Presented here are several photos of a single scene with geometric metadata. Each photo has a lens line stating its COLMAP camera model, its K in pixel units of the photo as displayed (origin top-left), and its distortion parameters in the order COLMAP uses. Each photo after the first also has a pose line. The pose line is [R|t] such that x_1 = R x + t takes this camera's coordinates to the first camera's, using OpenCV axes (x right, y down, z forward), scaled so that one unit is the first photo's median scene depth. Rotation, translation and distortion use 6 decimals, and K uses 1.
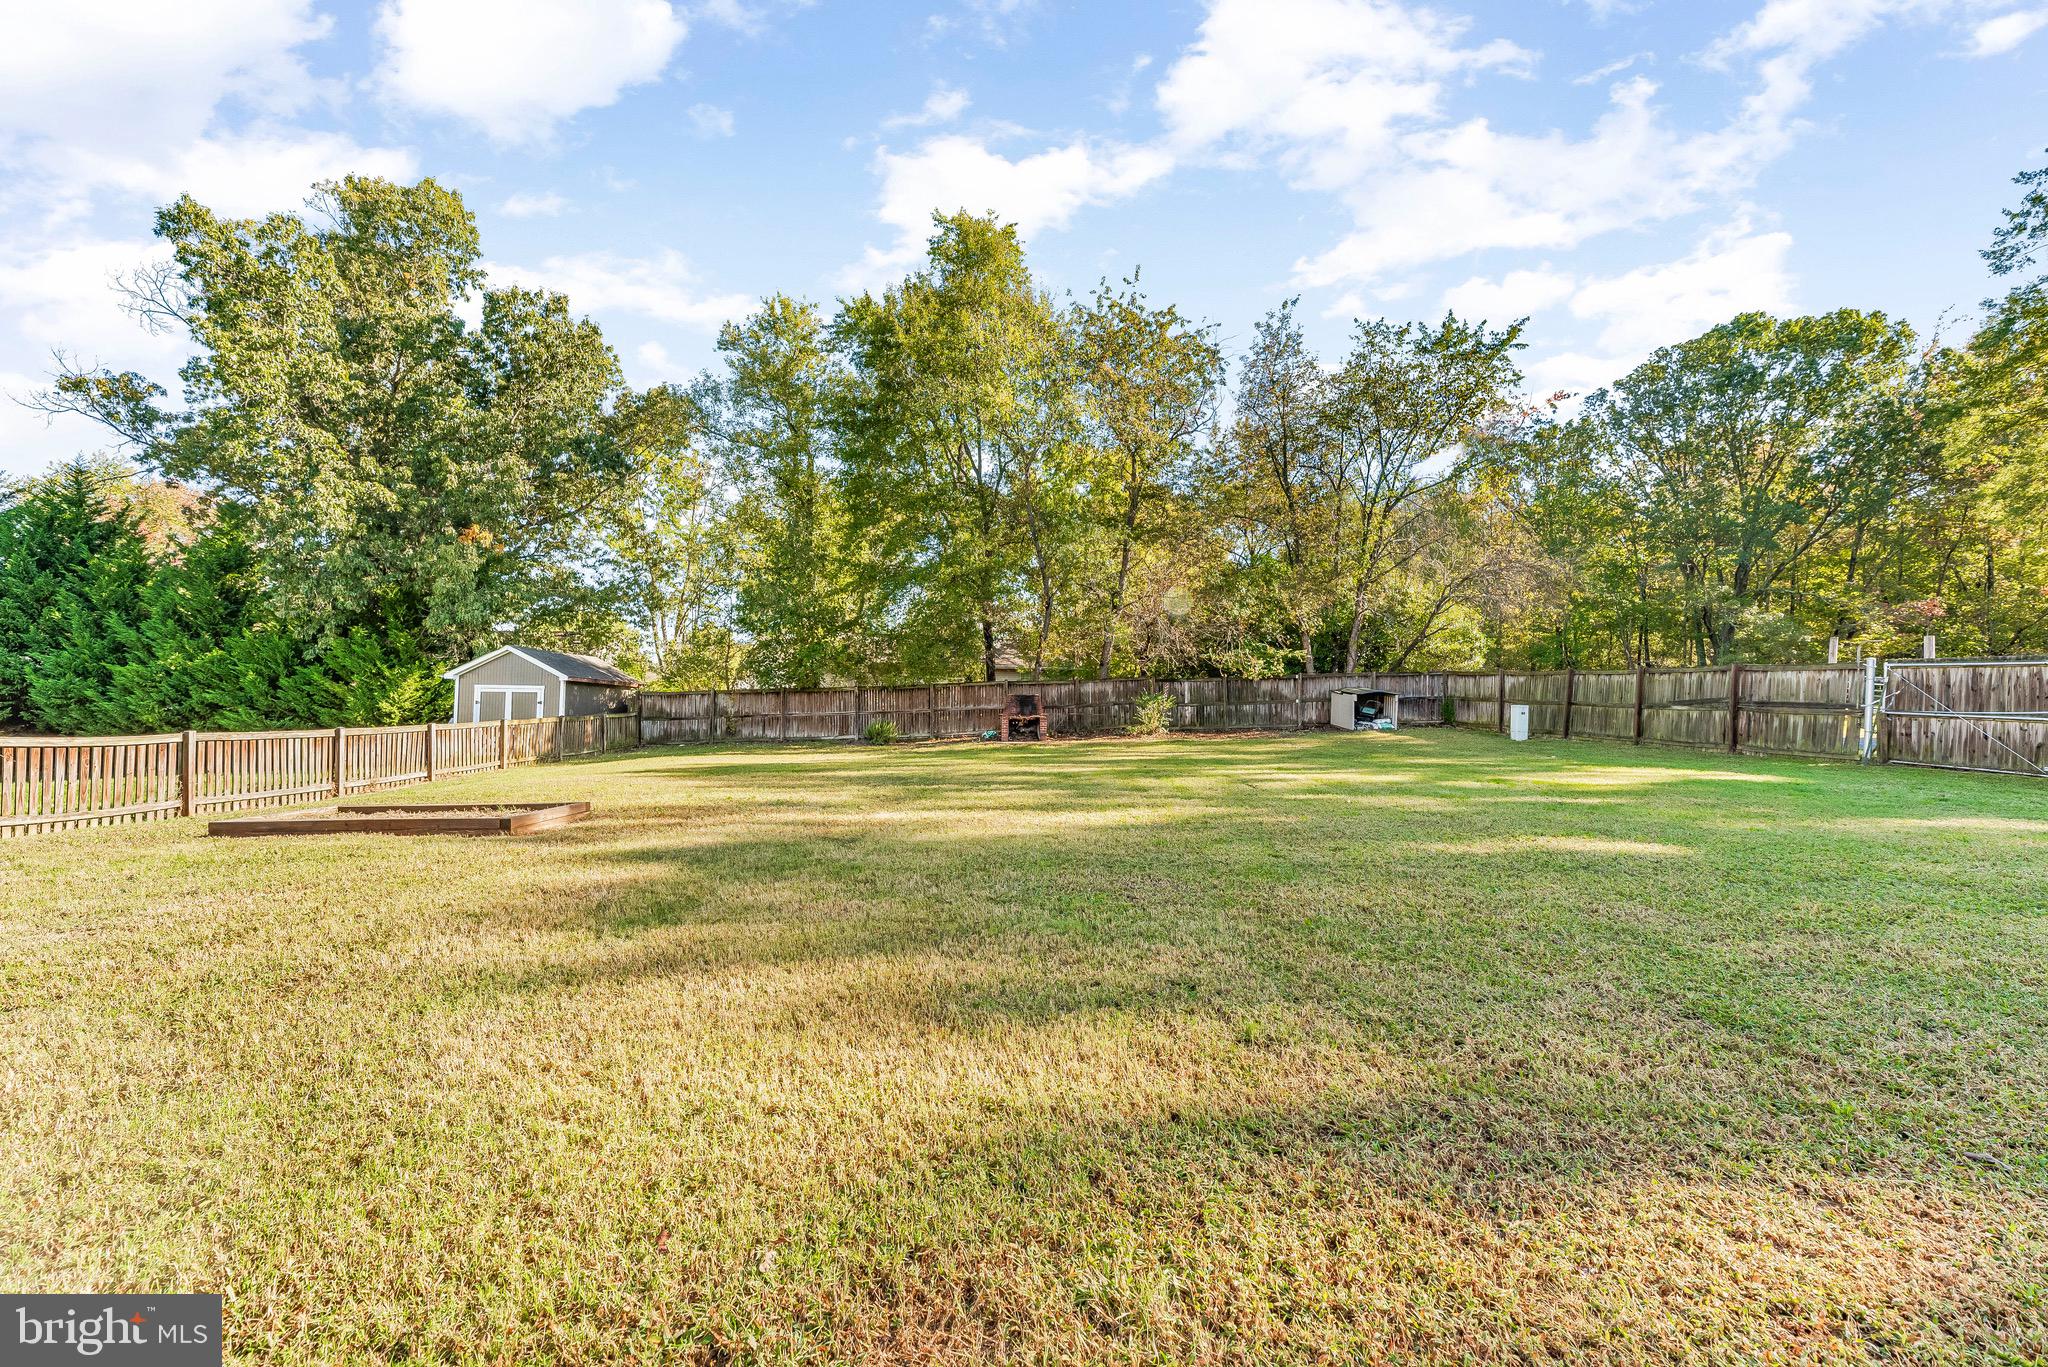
lens RADIAL K [[832.3, 0, 1005.0], [0, 832.3, 694.6], [0, 0, 1]] dist [-0.002294, -0.000298]
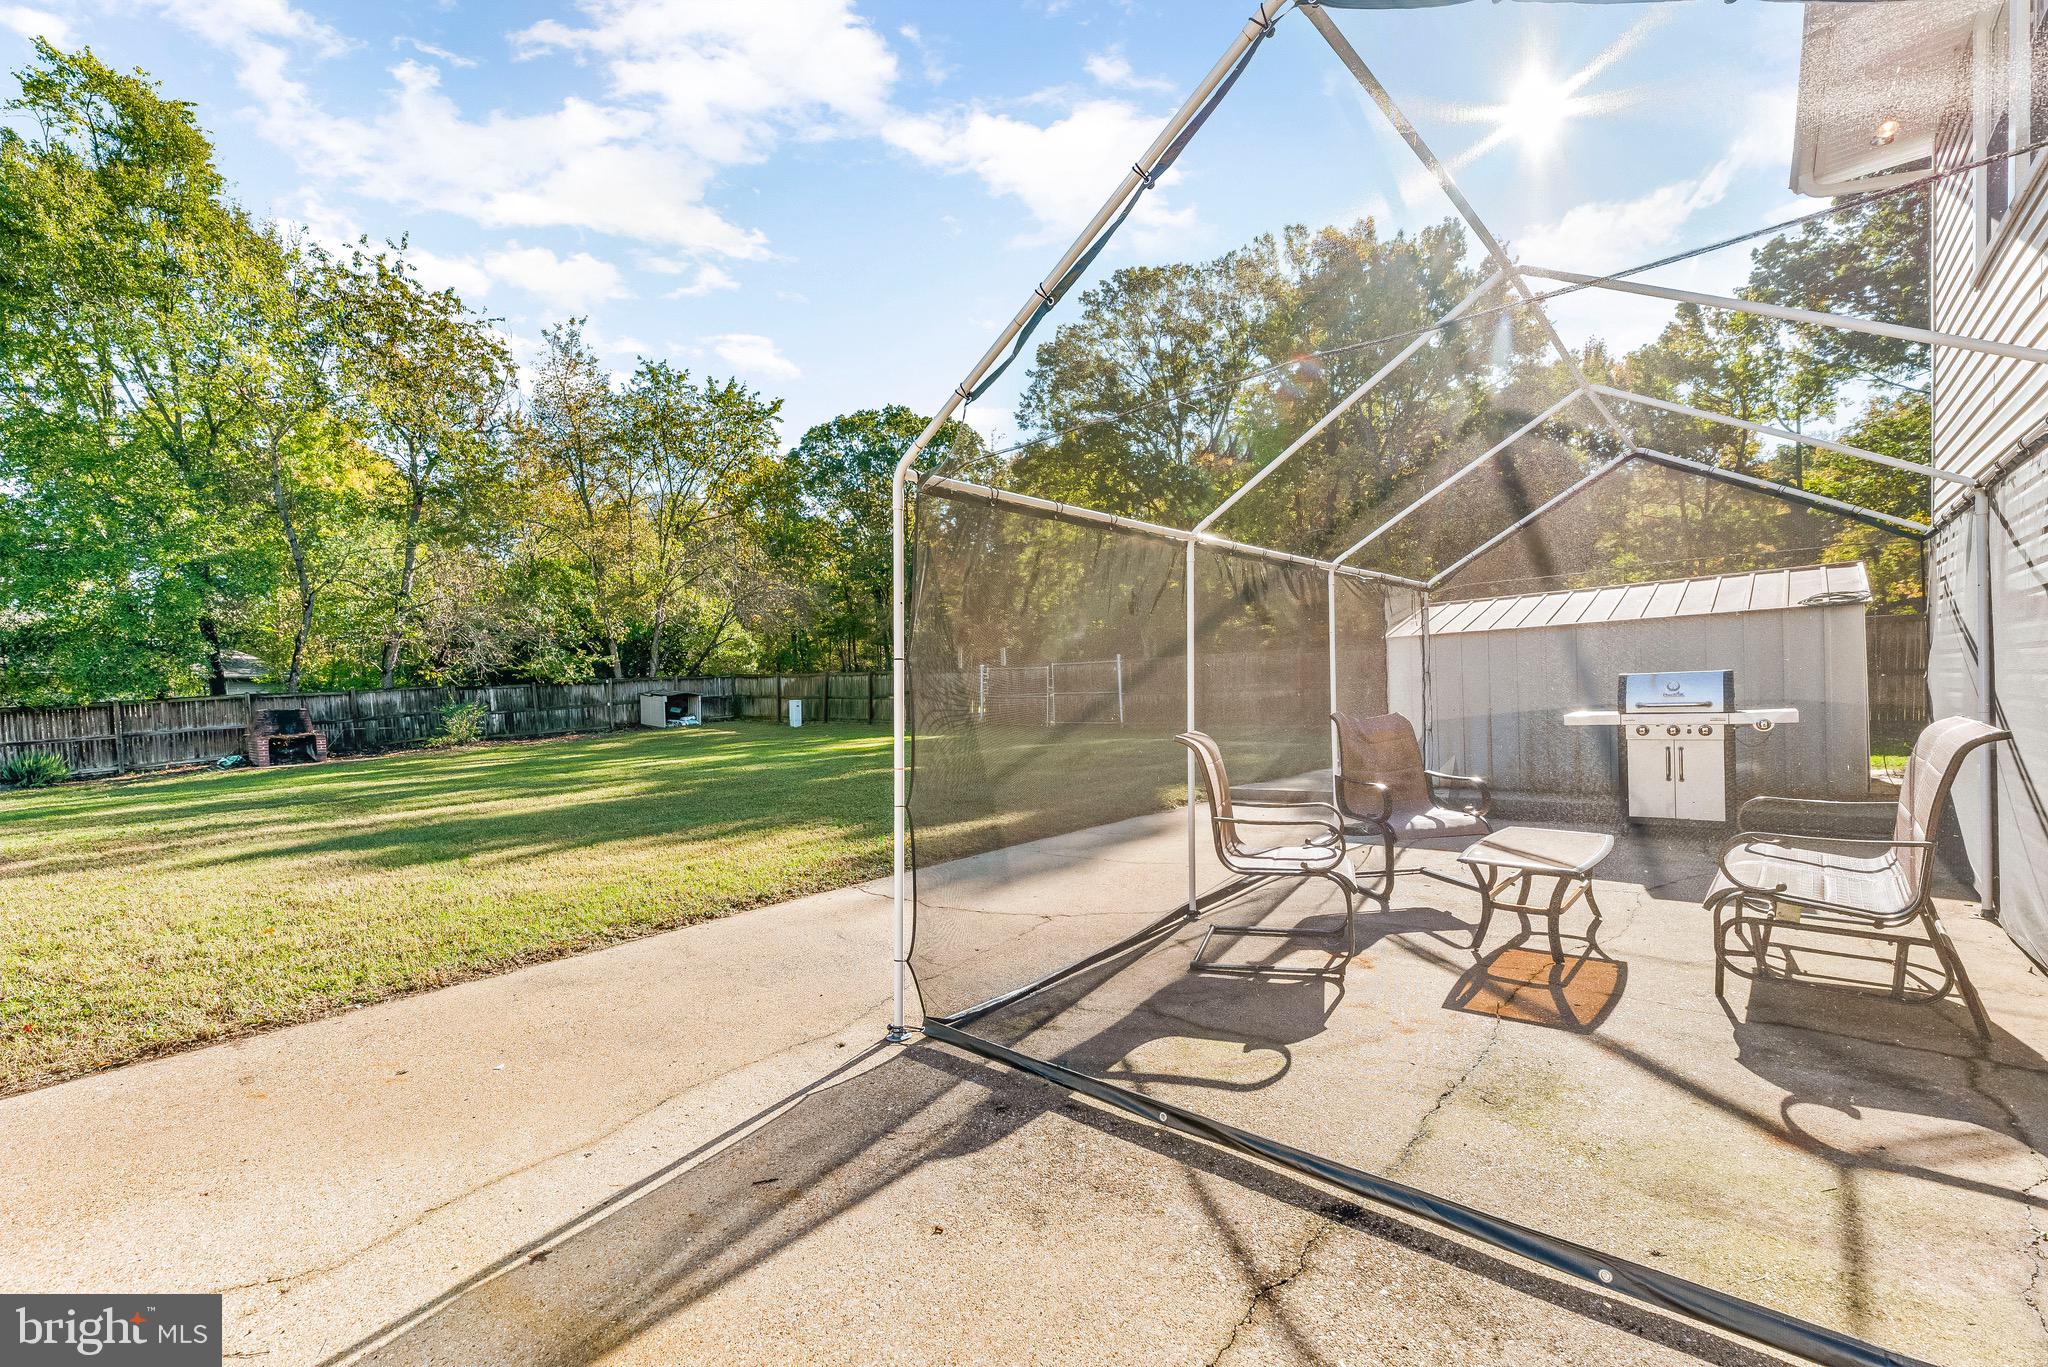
lens RADIAL K [[832.3, 0, 1005.0], [0, 832.3, 694.6], [0, 0, 1]] dist [-0.002294, -0.000298]
pose [[0.663200, -0.032156, 0.747751, -0.111832], [0.033761, 0.999345, 0.013032, -0.001191], [-0.747680, 0.016602, 0.663851, -0.093125]]
